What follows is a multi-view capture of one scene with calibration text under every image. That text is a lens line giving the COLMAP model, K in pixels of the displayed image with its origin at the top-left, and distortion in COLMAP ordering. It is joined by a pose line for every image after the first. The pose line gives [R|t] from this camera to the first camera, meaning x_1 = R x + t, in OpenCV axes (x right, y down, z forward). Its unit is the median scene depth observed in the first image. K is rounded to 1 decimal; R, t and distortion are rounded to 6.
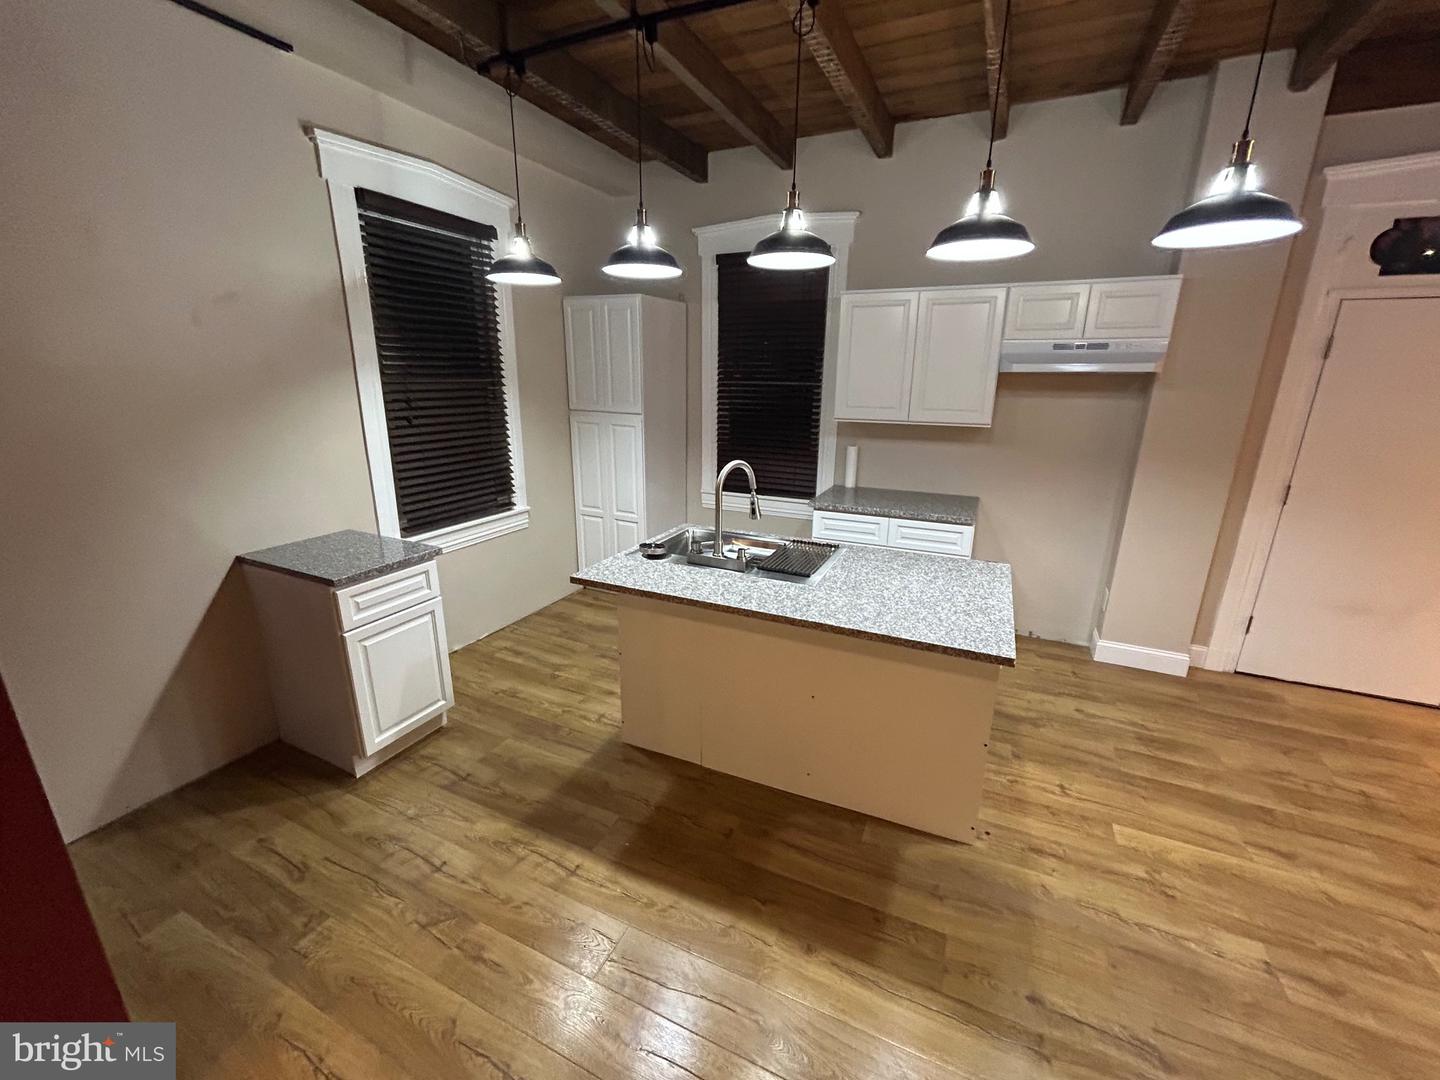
lens RADIAL K [[589.1, 0, 719.9], [0, 589.1, 543.9], [0, 0, 1]] dist [-0.000925, -0.000100]
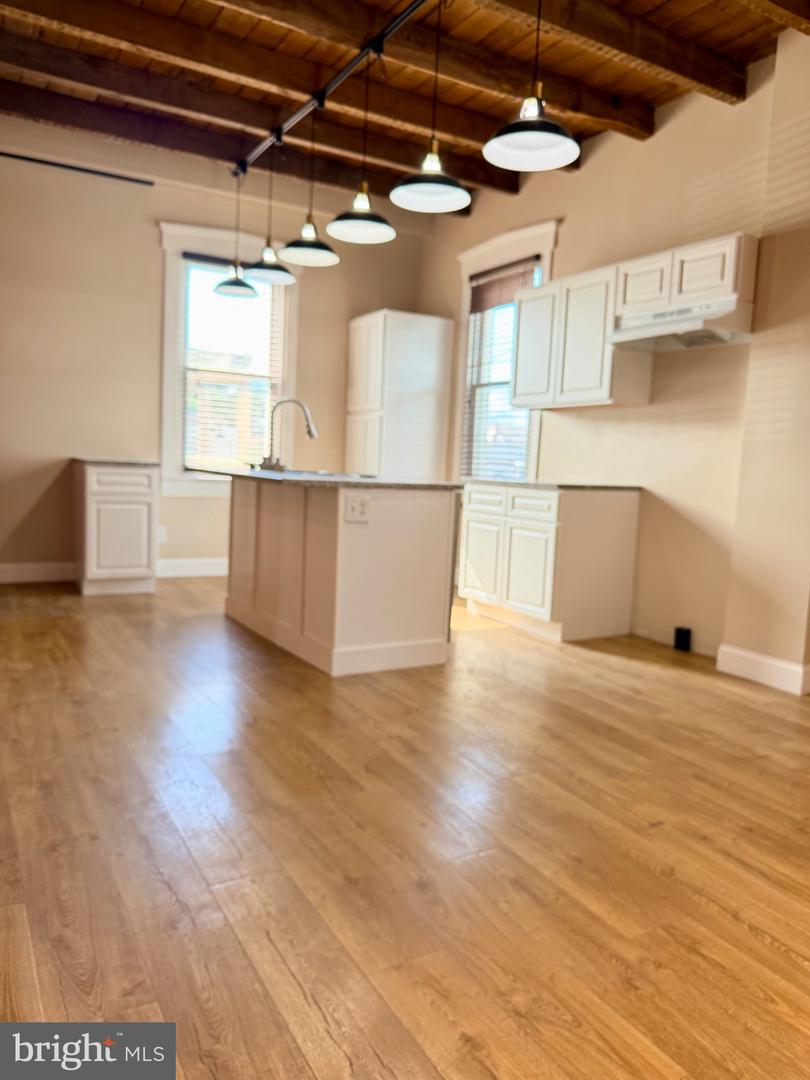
lens RADIAL K [[794.5, 0, 394.5], [0, 794.5, 531.5], [0, 0, 1]] dist [0.083846, -0.091097]
pose [[0.812237, 0.080072, -0.577806, 1.311776], [-0.197057, 0.969967, -0.142591, 0.378793], [0.549035, 0.229679, 0.803622, -0.320450]]
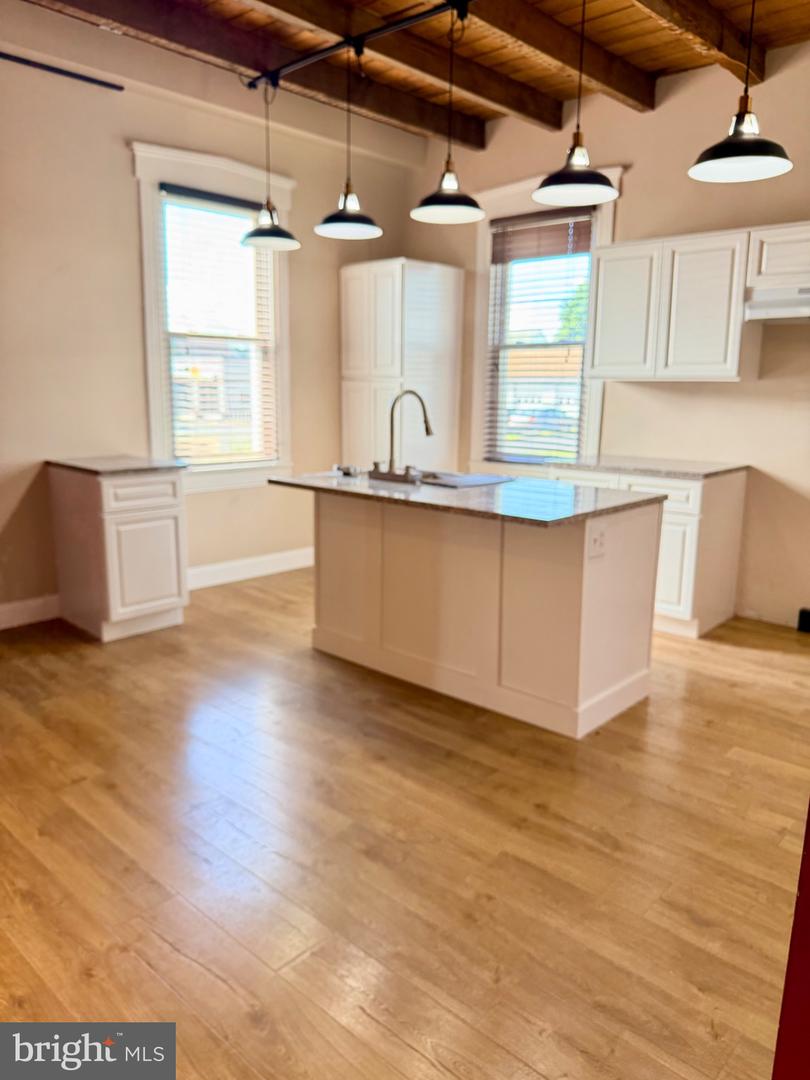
lens RADIAL K [[788.7, 0, 403.1], [0, 788.7, 537.9], [0, 0, 1]] dist [0.059199, -0.101598]
pose [[0.952318, 0.061050, -0.298937, 0.476512], [-0.086543, 0.993586, -0.072787, 0.251731], [0.292576, 0.095187, 0.951493, -0.433365]]
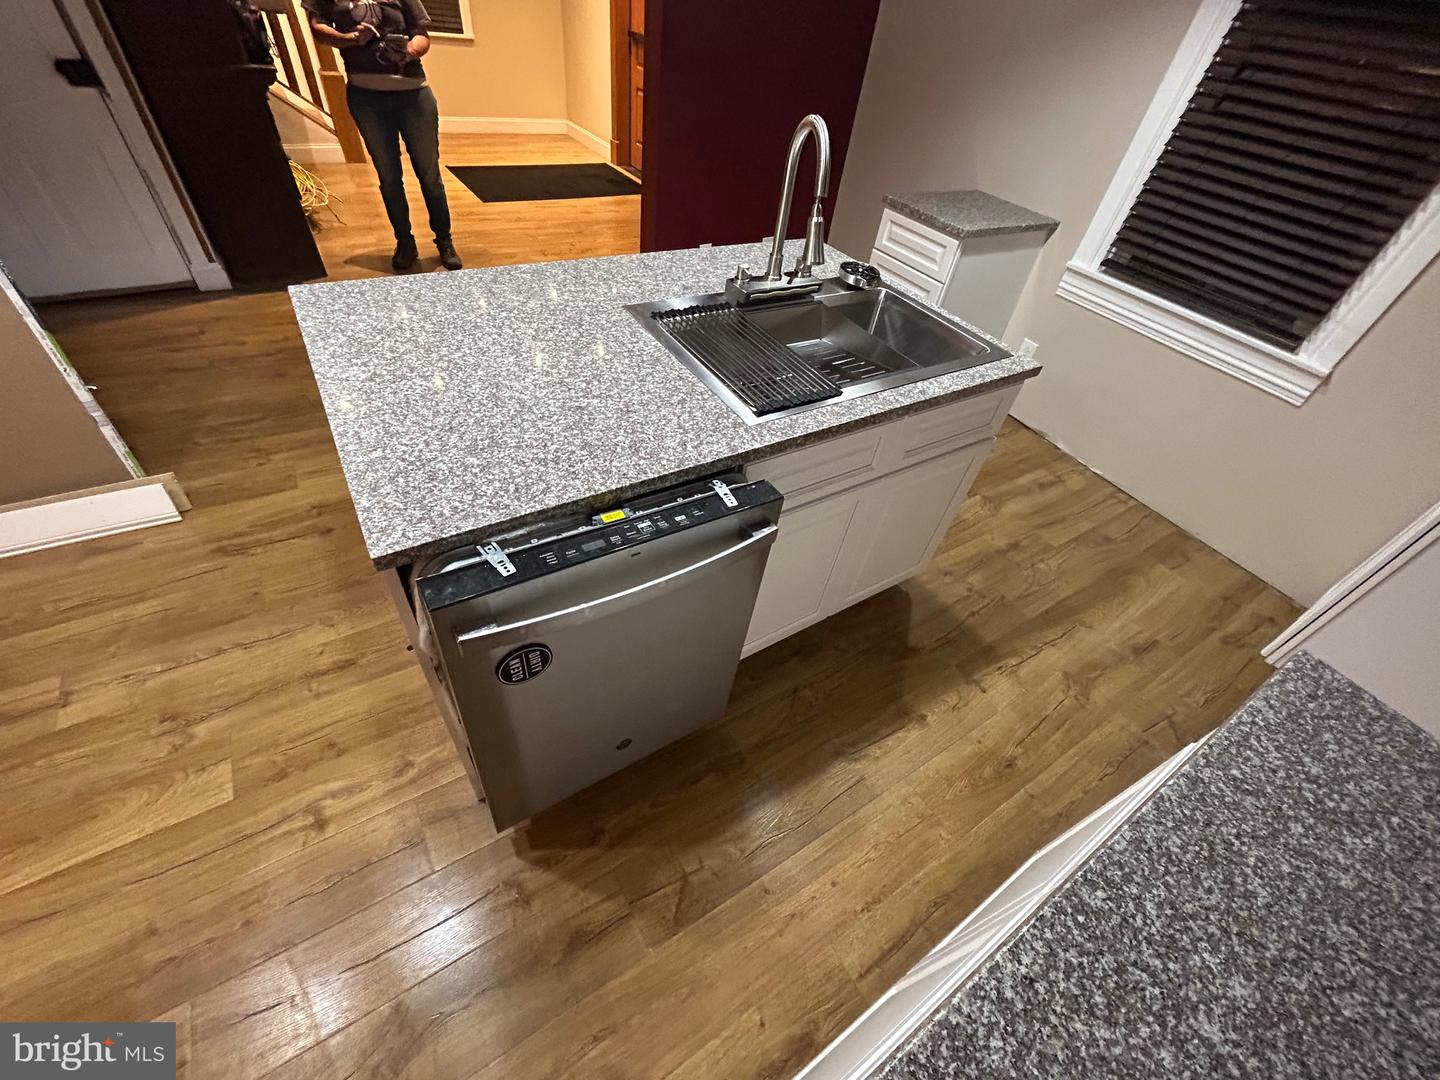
lens RADIAL K [[582.2, 0, 721.4], [0, 582.2, 541.5], [0, 0, 1]] dist [0.000995, 0.000092]
pose [[-0.538281, 0.531088, -0.654370, 0.597729], [-0.351966, 0.563835, 0.747135, -0.275065], [0.765750, 0.632484, -0.116577, 1.188249]]
